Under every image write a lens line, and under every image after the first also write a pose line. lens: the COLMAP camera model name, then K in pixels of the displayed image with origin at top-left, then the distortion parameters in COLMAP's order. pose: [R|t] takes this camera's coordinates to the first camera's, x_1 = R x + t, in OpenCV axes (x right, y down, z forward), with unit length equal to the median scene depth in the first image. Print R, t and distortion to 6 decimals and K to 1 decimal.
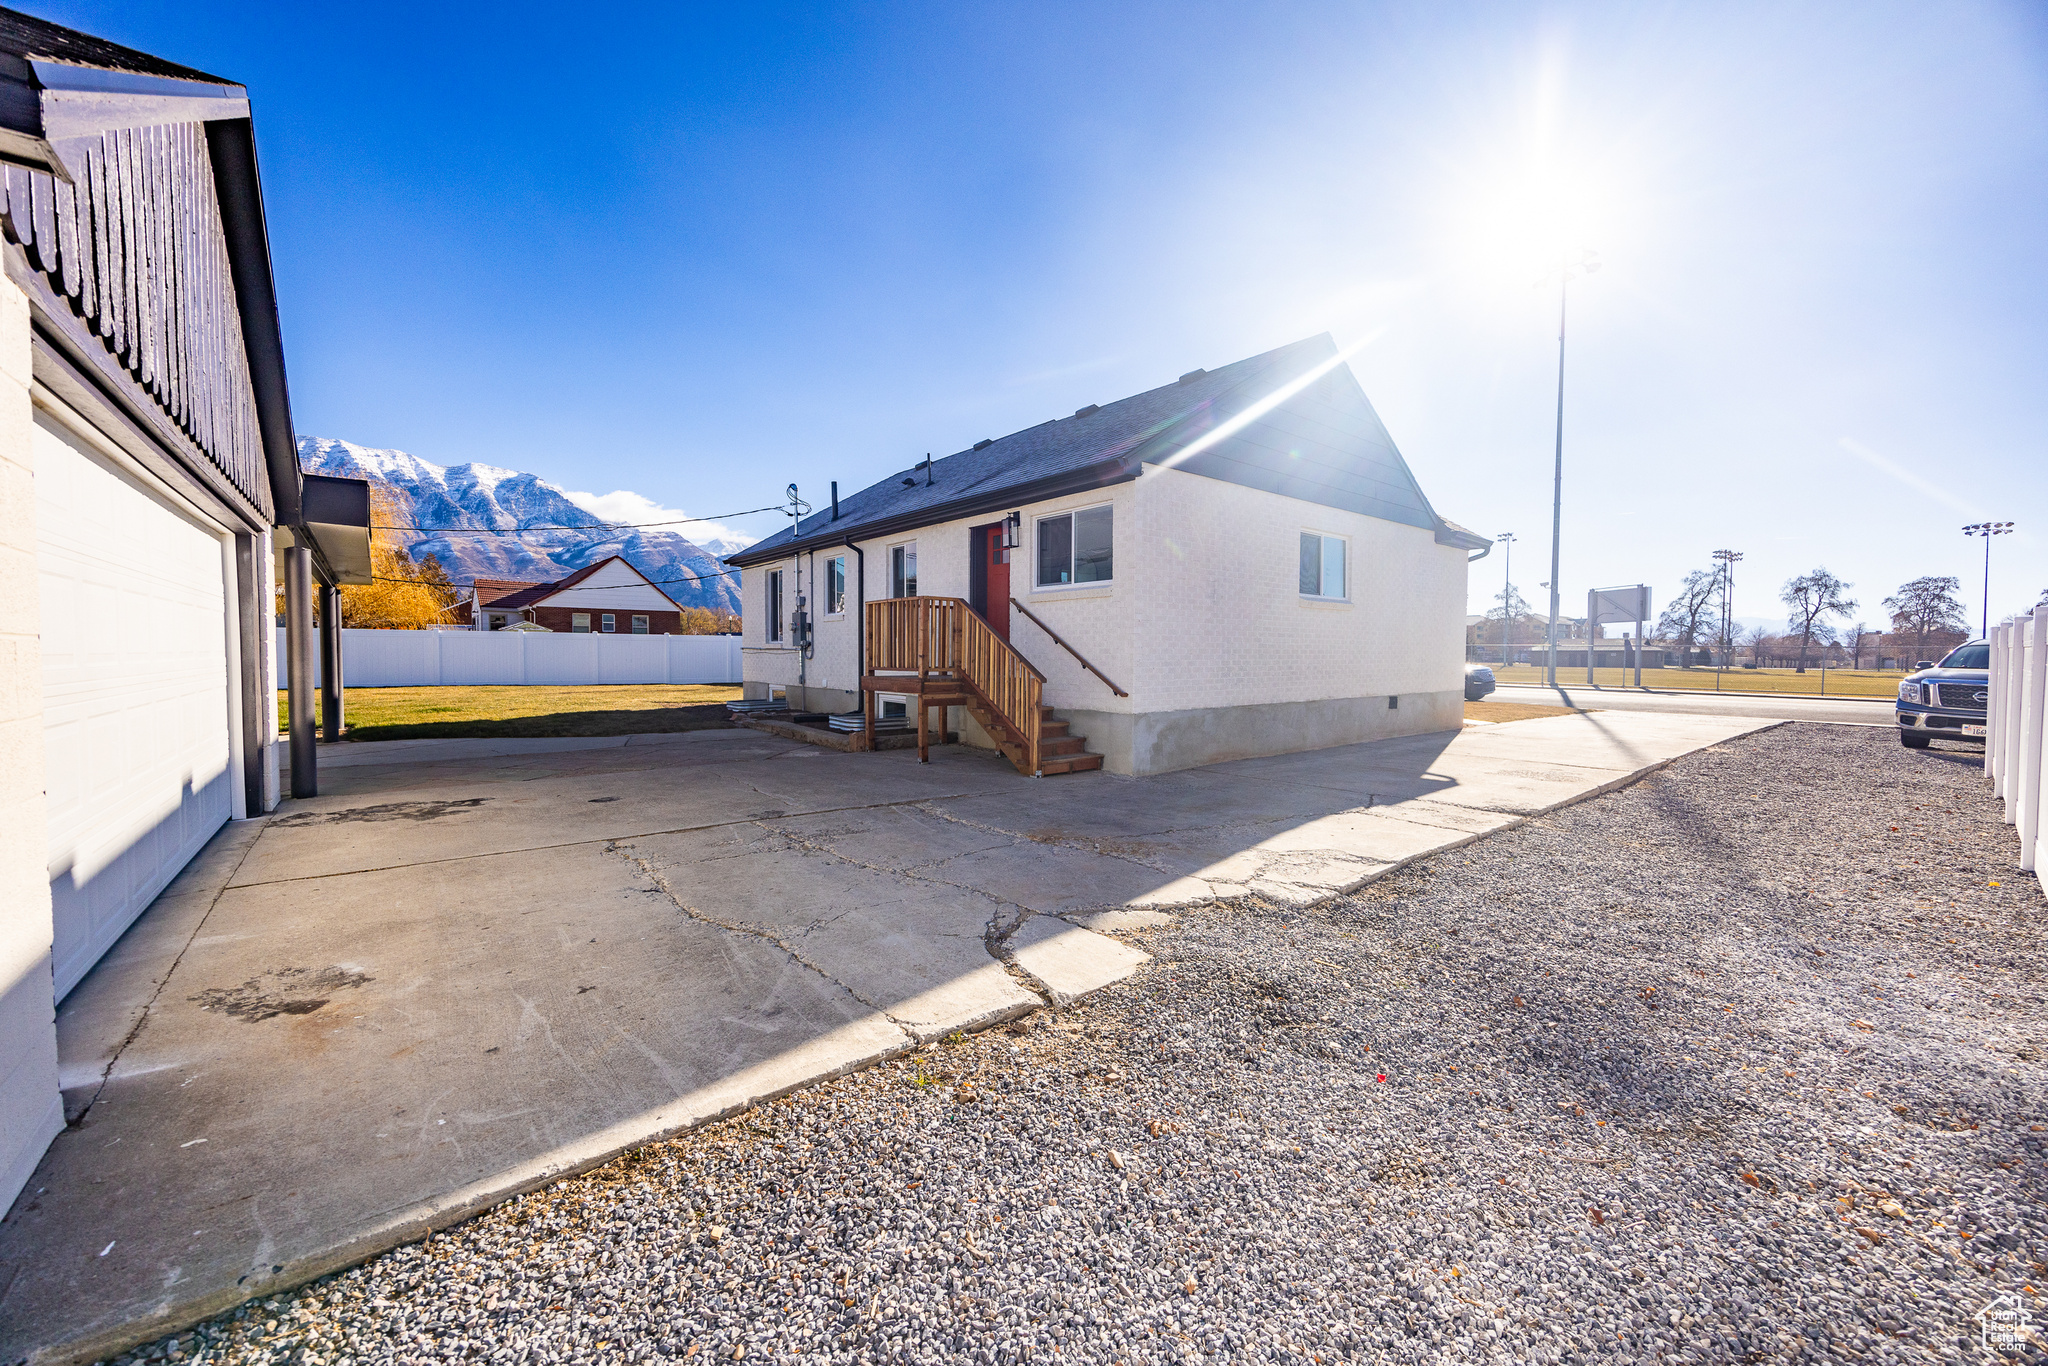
lens RADIAL K [[777.3, 0, 1027.2], [0, 777.3, 680.8], [0, 0, 1]] dist [-0.003286, -0.000249]
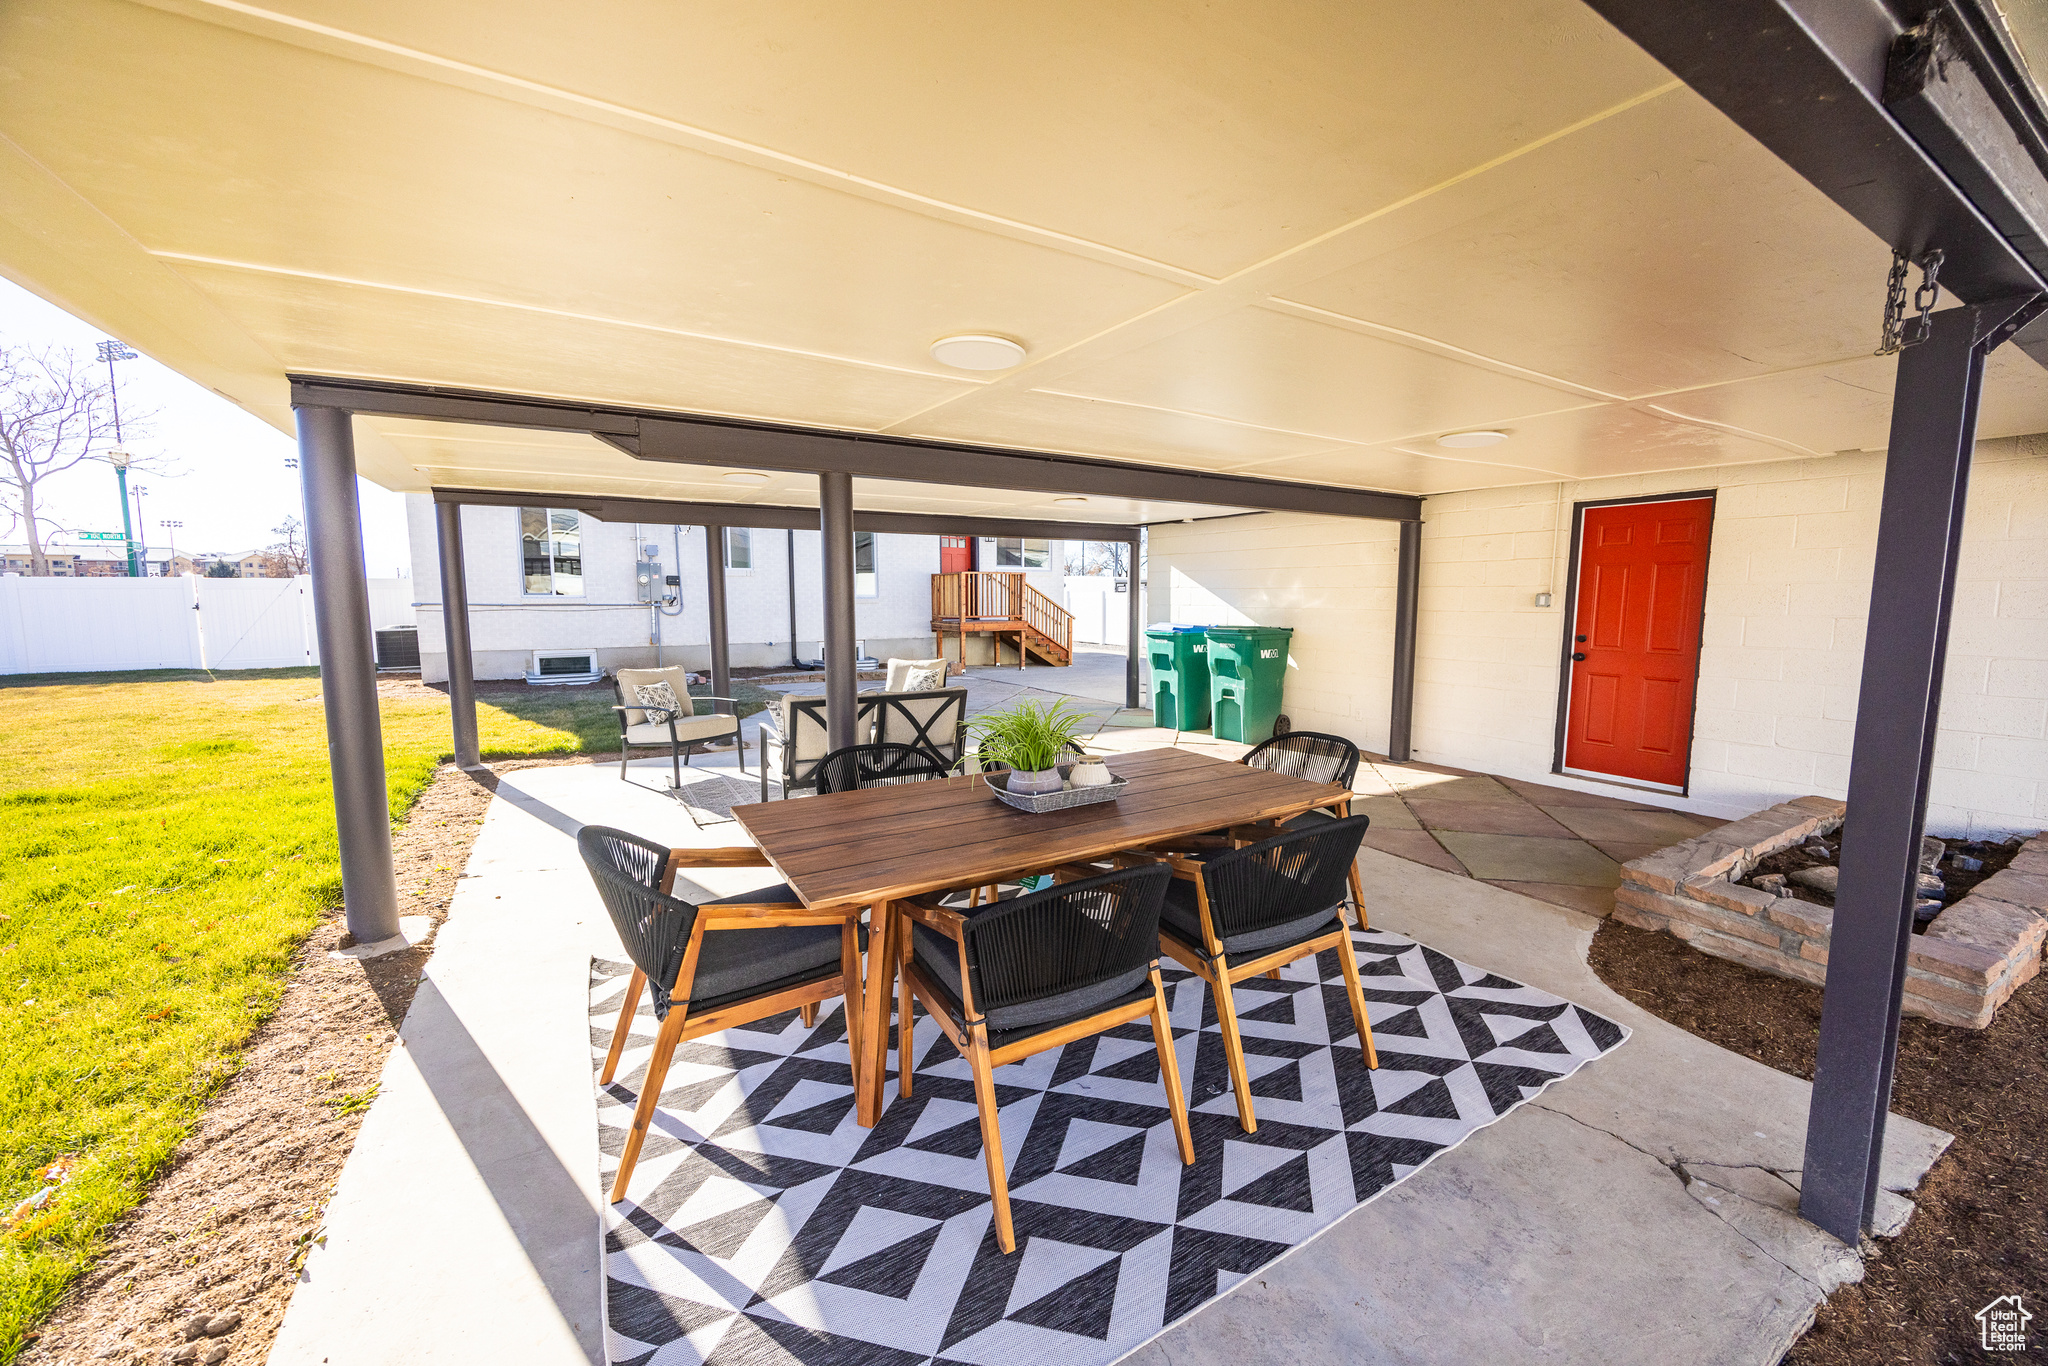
lens RADIAL K [[777.3, 0, 1030.2], [0, 777.3, 680.1], [0, 0, 1]] dist [-0.003286, -0.000249]
pose [[0.163715, -0.105202, 0.980882, -0.933375], [0.038417, 0.994223, 0.100221, -0.022997], [-0.985759, 0.021275, 0.166811, 0.352839]]
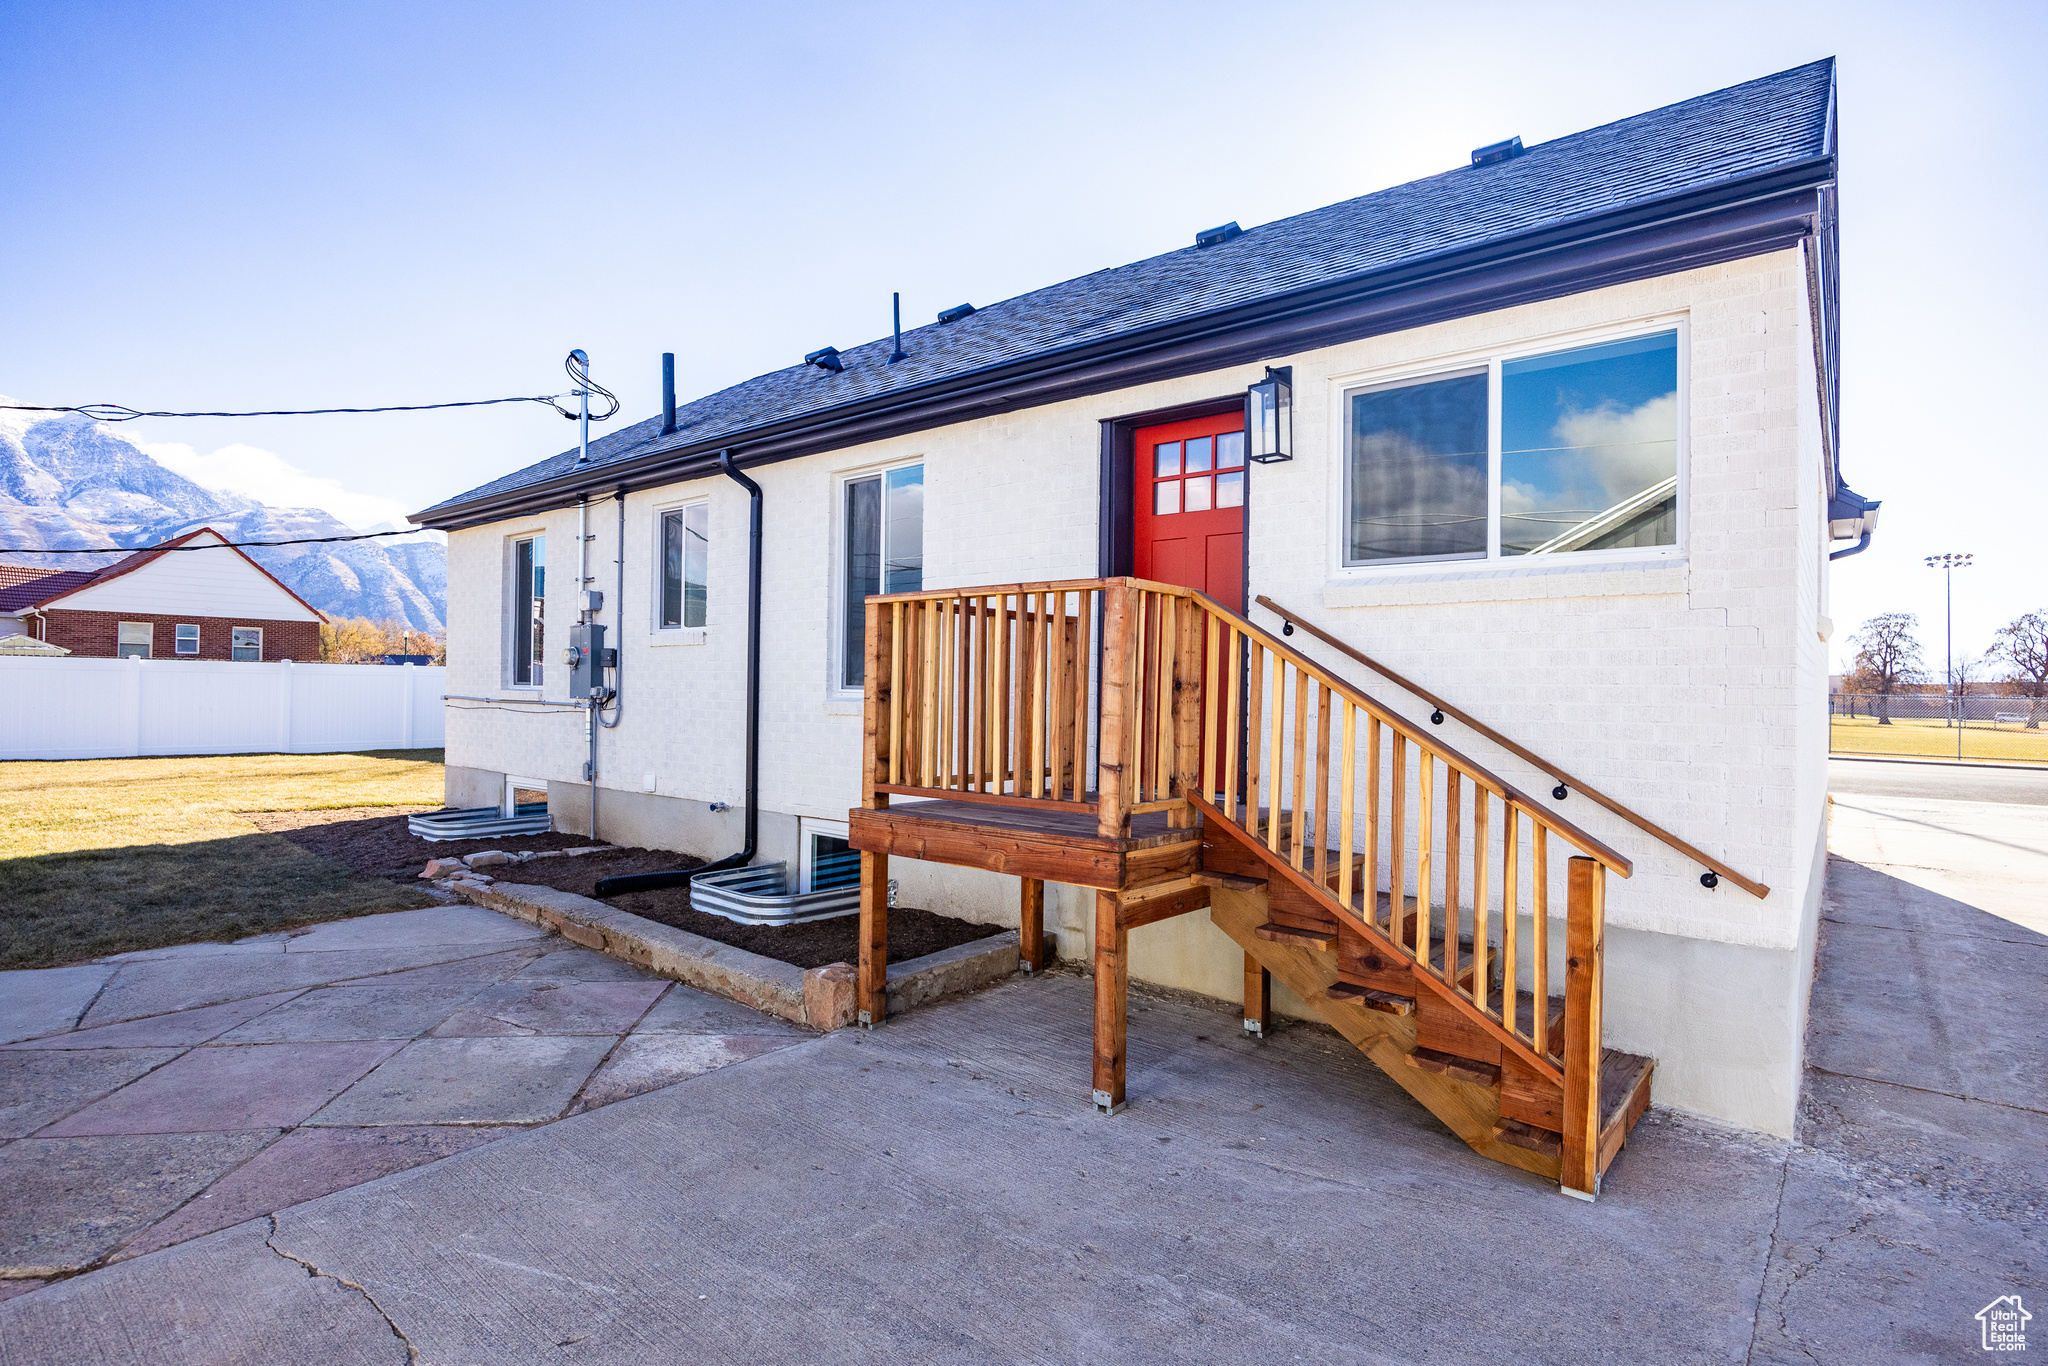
lens RADIAL K [[1016.2, 0, 1030.3], [0, 1016.2, 681.4], [0, 0, 1]] dist [-0.011195, -0.001316]
pose [[0.981935, 0.008967, 0.189006, -0.124515], [-0.000863, 0.999078, -0.042919, -0.024769], [-0.189217, 0.041981, 0.981038, 0.302657]]
